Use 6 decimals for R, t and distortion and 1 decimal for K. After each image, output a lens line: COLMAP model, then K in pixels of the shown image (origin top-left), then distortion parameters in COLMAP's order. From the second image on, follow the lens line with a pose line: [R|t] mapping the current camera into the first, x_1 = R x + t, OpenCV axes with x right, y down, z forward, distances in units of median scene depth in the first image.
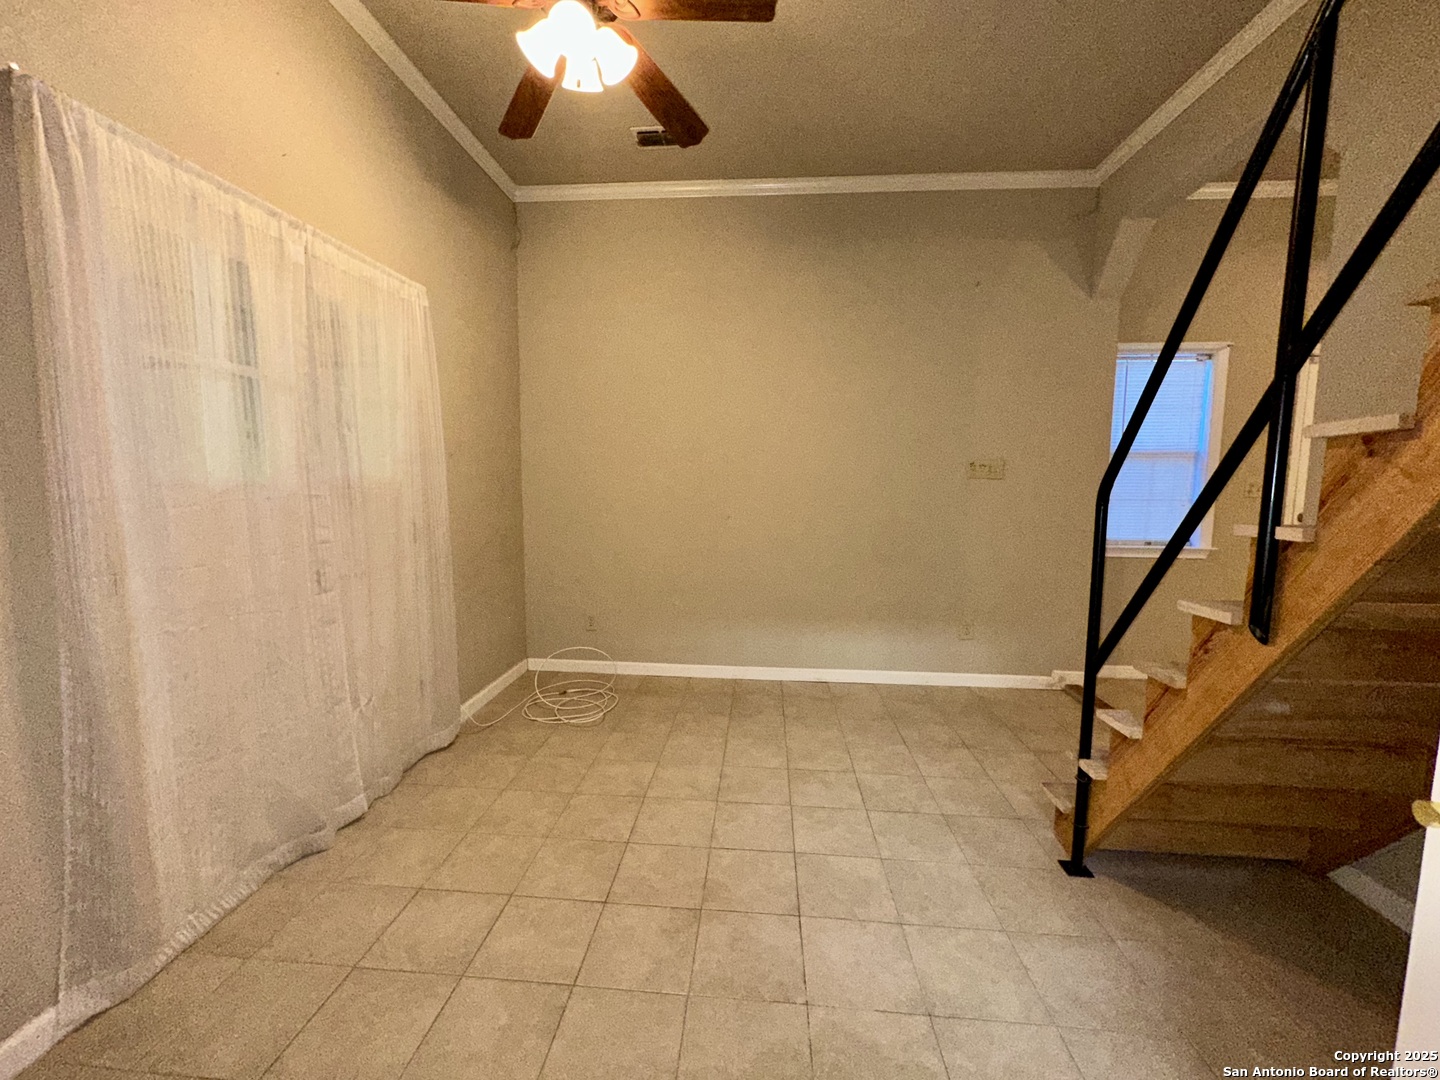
lens RADIAL K [[578.7, 0, 714.2], [0, 578.7, 542.8], [0, 0, 1]] dist [-0.003430, -0.000221]
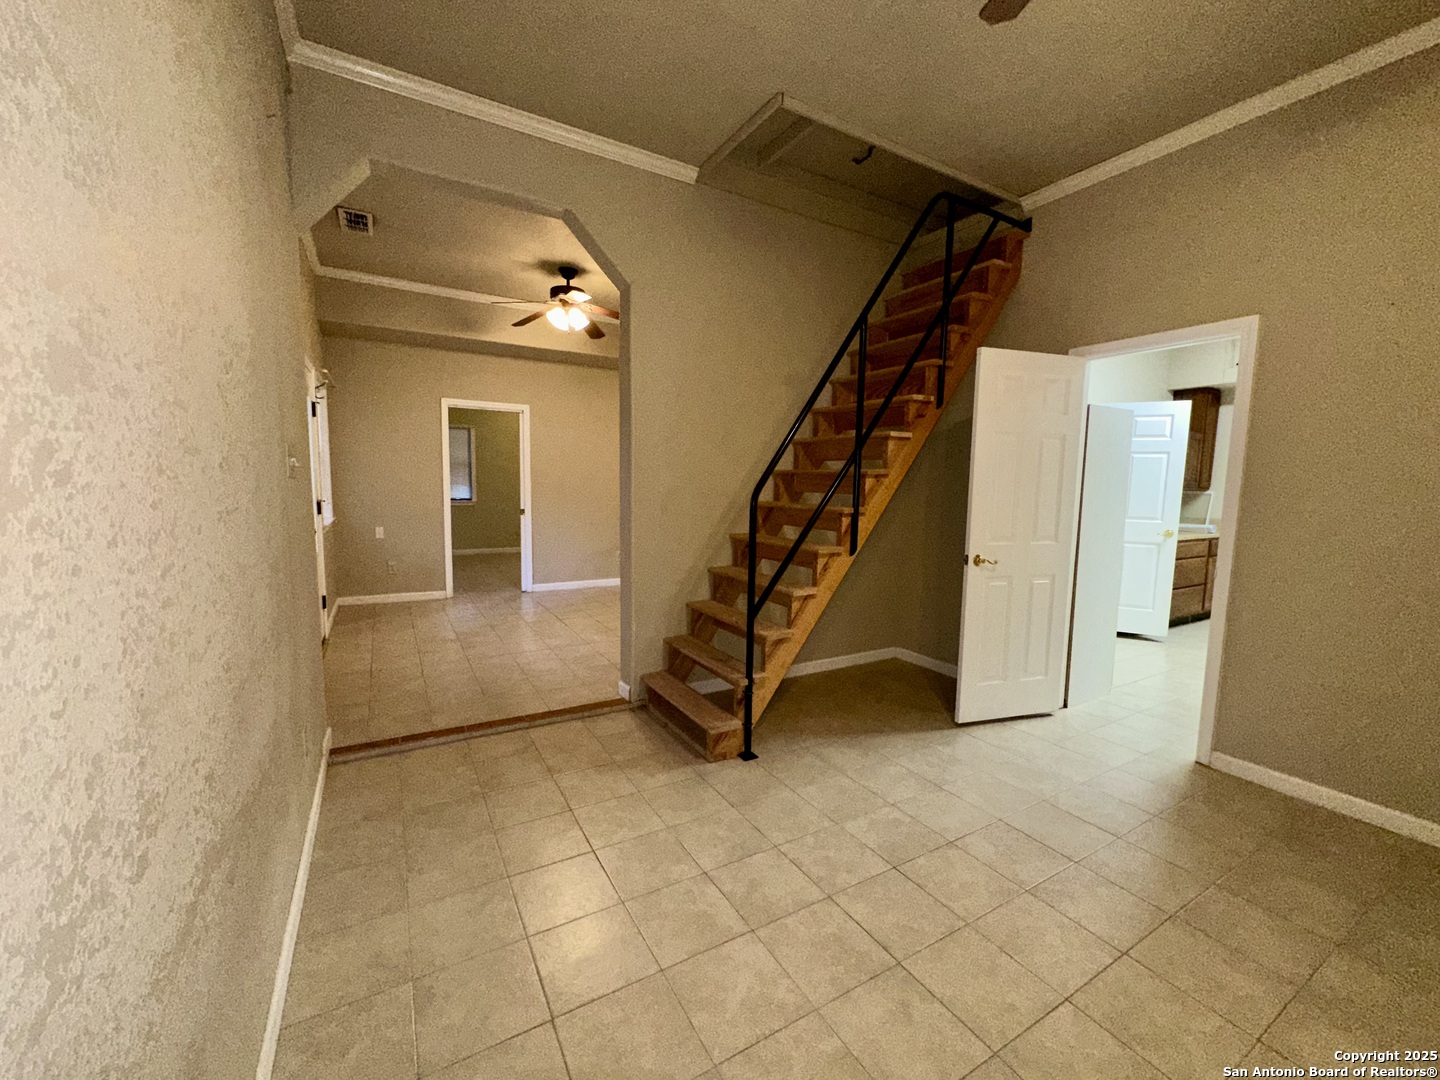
lens RADIAL K [[578.7, 0, 707.4], [0, 578.7, 537.6], [0, 0, 1]] dist [-0.003430, -0.000221]
pose [[-0.560375, -0.097350, 0.822498, -0.466468], [0.077760, 0.982498, 0.169266, -0.231581], [-0.824581, 0.158809, -0.542997, 1.790013]]
